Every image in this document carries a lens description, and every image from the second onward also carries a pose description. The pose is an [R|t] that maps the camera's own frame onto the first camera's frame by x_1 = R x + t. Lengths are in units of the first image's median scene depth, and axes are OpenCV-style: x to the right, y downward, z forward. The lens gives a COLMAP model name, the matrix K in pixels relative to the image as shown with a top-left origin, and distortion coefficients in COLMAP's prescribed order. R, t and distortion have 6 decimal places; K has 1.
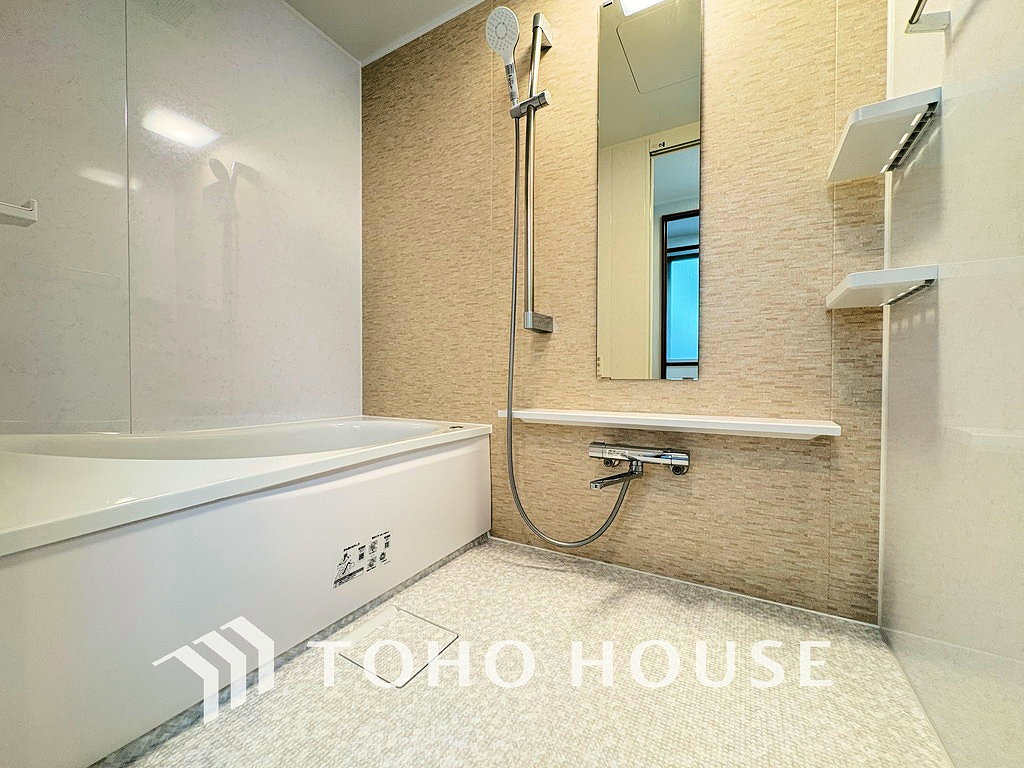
lens RADIAL K [[411.0, 0, 514.9], [0, 411.0, 382.7], [0, 0, 1]] dist [0.000648, -0.000109]
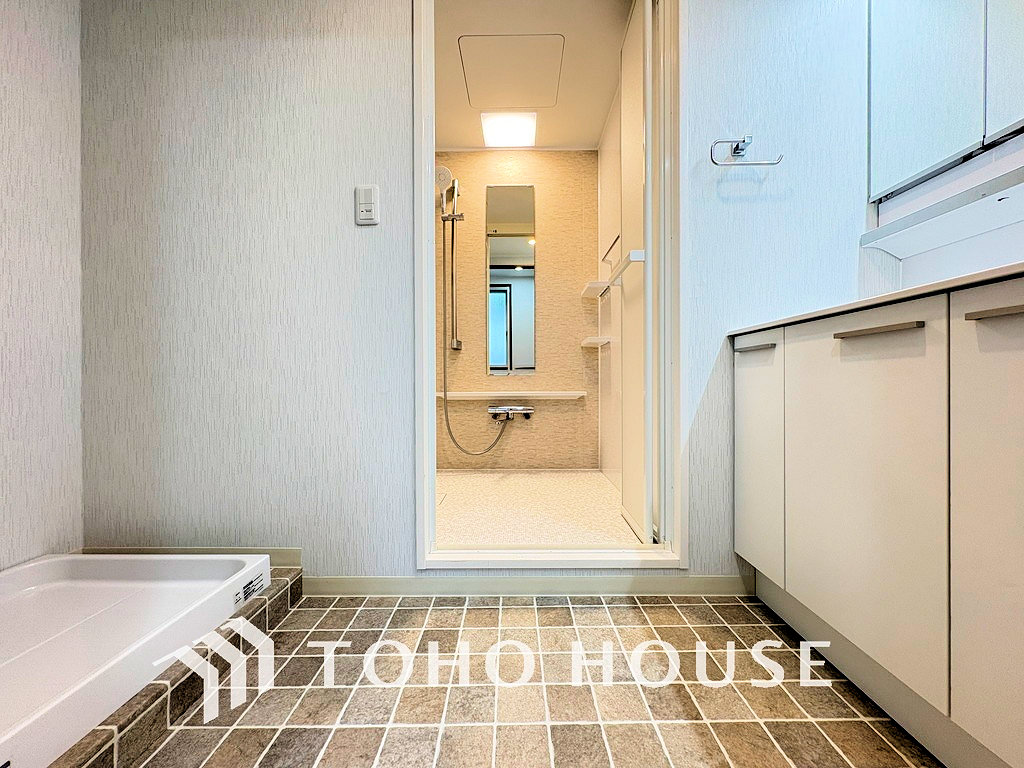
lens RADIAL K [[411.0, 0, 513.3], [0, 411.0, 384.3], [0, 0, 1]] dist [0.000648, -0.000109]
pose [[0.872322, -0.003610, 0.488919, -0.763668], [0.011170, 0.999859, -0.012547, 0.072532], [-0.488805, 0.016406, 0.872239, -0.900281]]
